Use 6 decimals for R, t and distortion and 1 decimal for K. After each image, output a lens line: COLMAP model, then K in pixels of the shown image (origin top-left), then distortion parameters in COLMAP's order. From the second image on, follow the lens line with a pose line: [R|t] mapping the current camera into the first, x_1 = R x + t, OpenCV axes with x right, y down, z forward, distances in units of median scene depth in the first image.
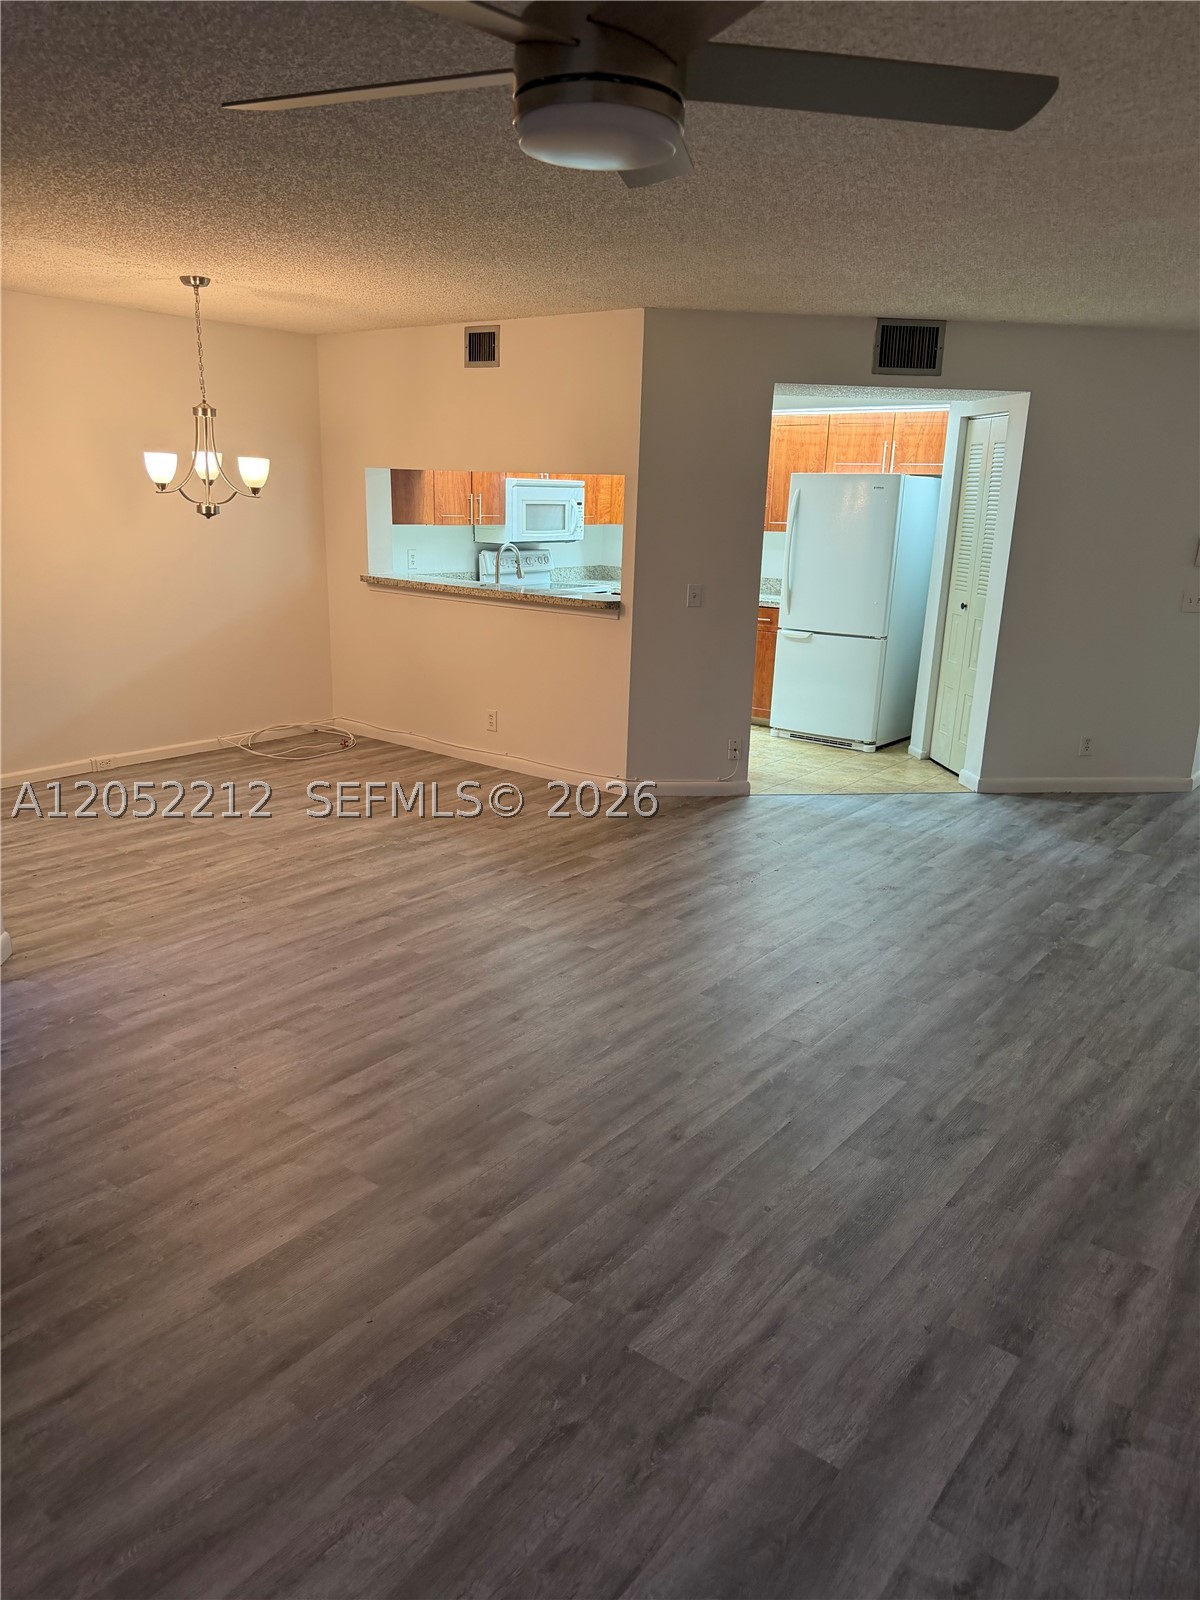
lens RADIAL K [[1097.2, 0, 608.6], [0, 1097.2, 771.4], [0, 0, 1]] dist [0.108374, -0.111242]
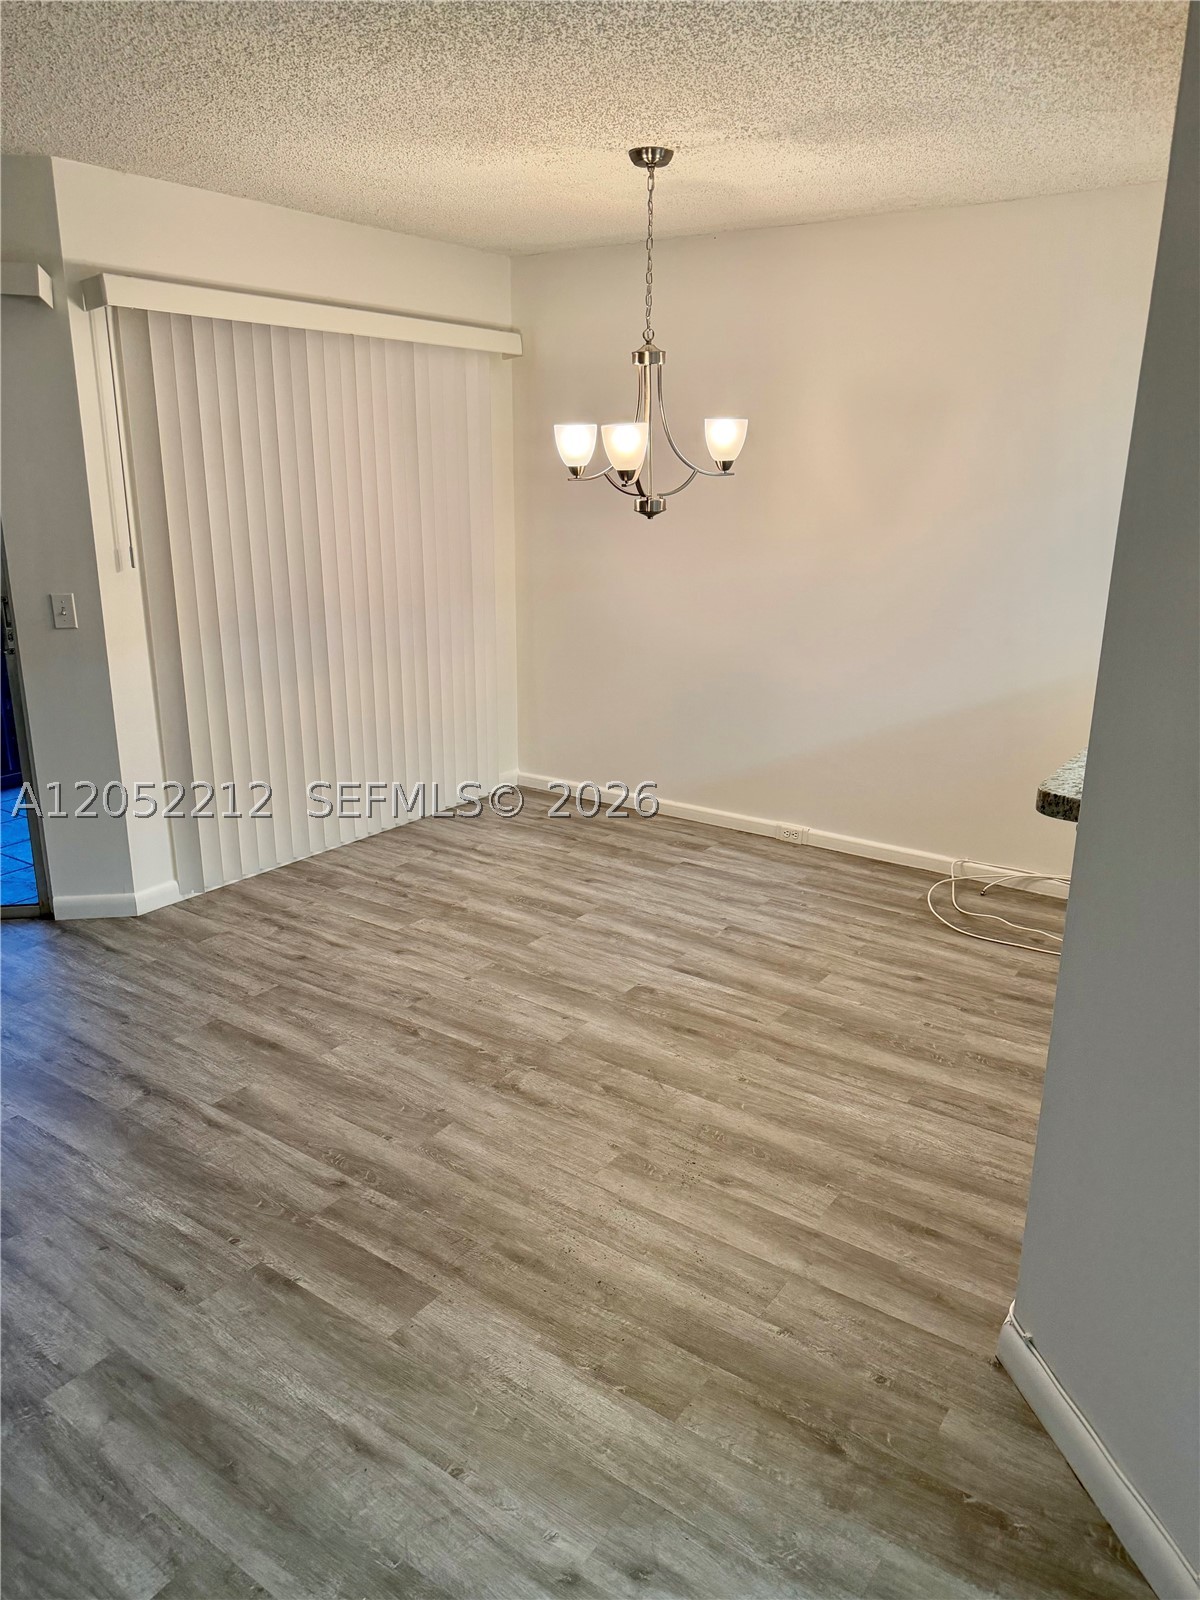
lens RADIAL K [[1102.5, 0, 600.0], [0, 1102.5, 800.0], [0, 0, 1]] dist [0.093124, -0.132541]
pose [[0.055653, 0.265458, -0.962515, 0.349298], [-0.254420, 0.935957, 0.243423, -0.226177], [0.965491, 0.231335, 0.119626, 0.943910]]
